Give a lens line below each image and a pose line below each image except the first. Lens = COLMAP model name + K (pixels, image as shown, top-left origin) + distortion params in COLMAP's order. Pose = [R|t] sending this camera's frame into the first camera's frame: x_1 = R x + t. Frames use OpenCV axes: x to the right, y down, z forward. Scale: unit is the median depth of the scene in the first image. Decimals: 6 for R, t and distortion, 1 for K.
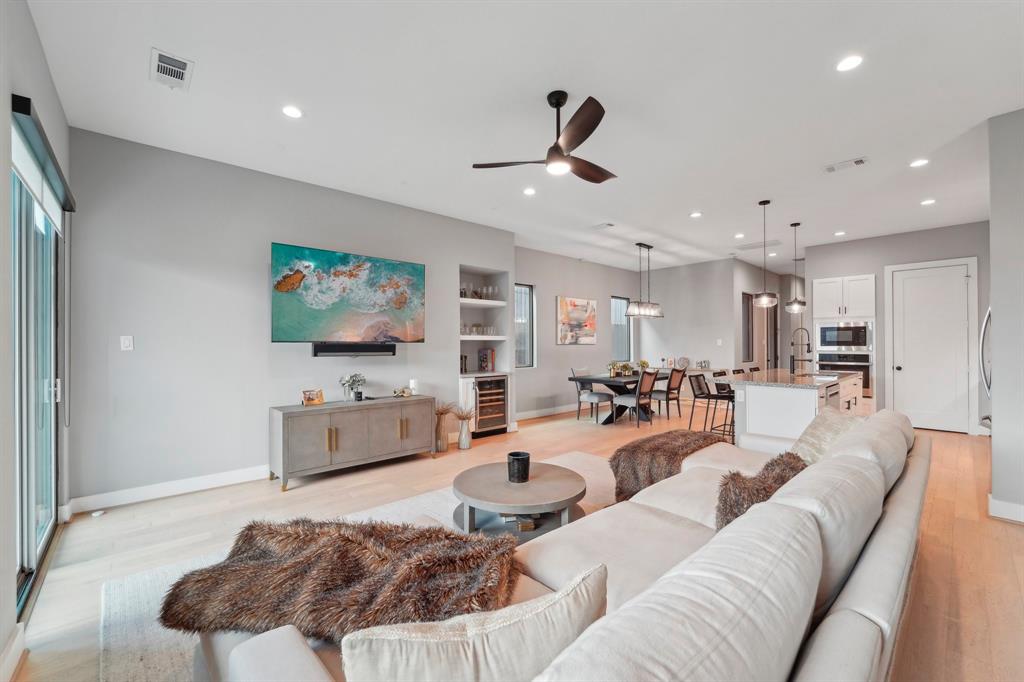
lens RADIAL K [[418.5, 0, 509.3], [0, 418.5, 341.2], [0, 0, 1]] dist [-0.009228, 0.000069]
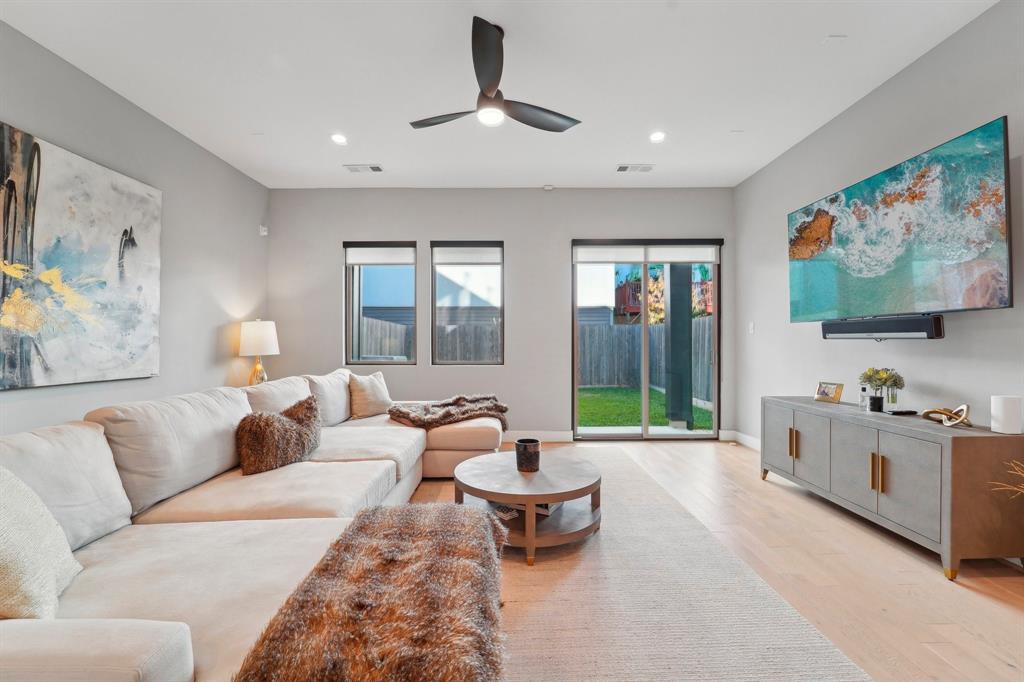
lens RADIAL K [[430.8, 0, 509.6], [0, 430.8, 340.8], [0, 0, 1]] dist [-0.022232, -0.000060]
pose [[-0.675245, -0.000053, -0.737594, 0.337800], [0.009124, 0.999923, -0.008425, 0.027445], [0.737537, -0.012419, -0.675192, 0.734445]]
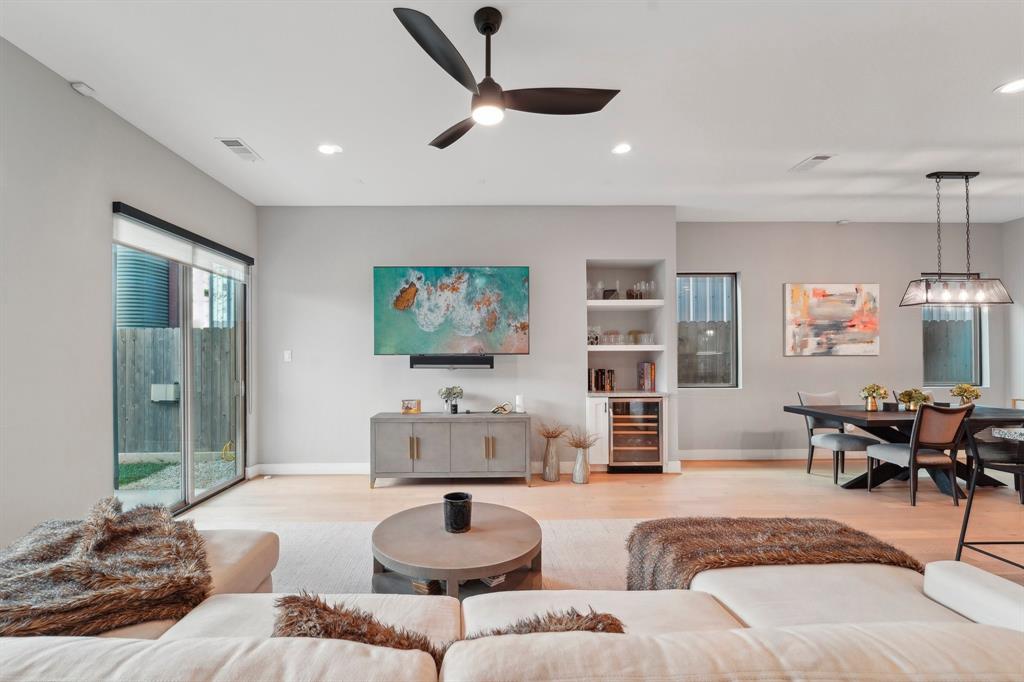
lens RADIAL K [[444.1, 0, 486.0], [0, 444.1, 354.8], [0, 0, 1]] dist [-0.009498, -0.000507]
pose [[0.746524, -0.003325, -0.665351, 0.284626], [0.006765, 0.999974, 0.002594, 0.000685], [0.665325, -0.006438, 0.746526, 0.189936]]
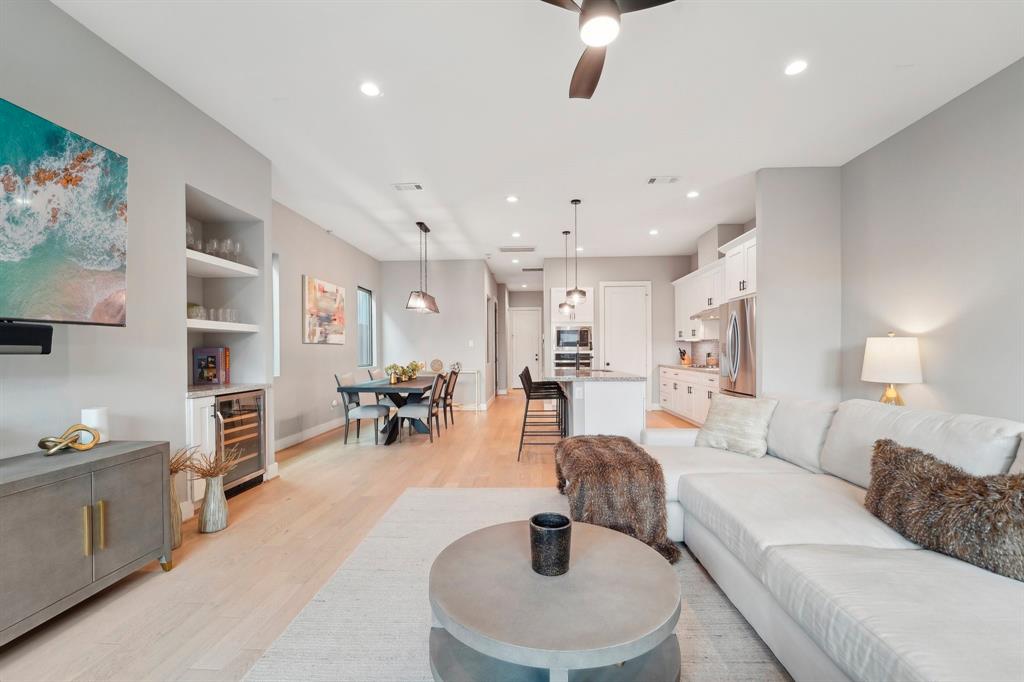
lens RADIAL K [[429.6, 0, 511.8], [0, 429.6, 351.4], [0, 0, 1]] dist [-0.001747, -0.000190]
pose [[0.708718, -0.001791, 0.705489, -0.188393], [-0.002063, 0.999987, 0.004612, 0.021838], [-0.705488, -0.004724, 0.708706, 0.290977]]
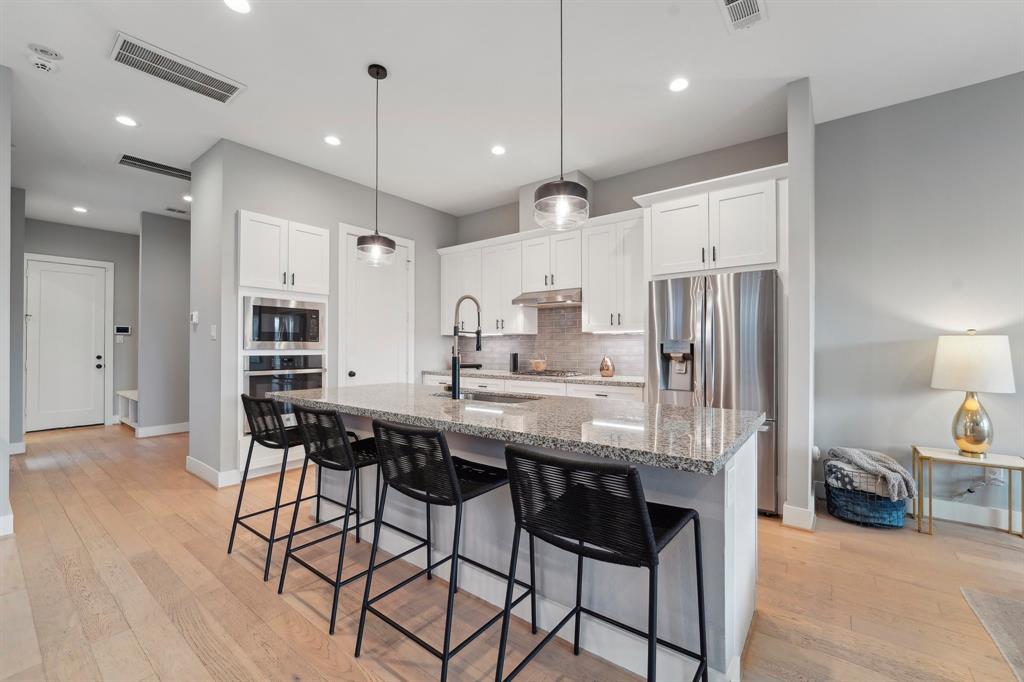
lens RADIAL K [[420.2, 0, 513.2], [0, 420.2, 345.5], [0, 0, 1]] dist [-0.014423, 0.003284]
pose [[-0.176114, 0.005627, 0.984354, 0.200742], [-0.005527, 0.999962, -0.006705, 0.021058], [-0.984354, -0.006621, -0.176077, 0.877247]]
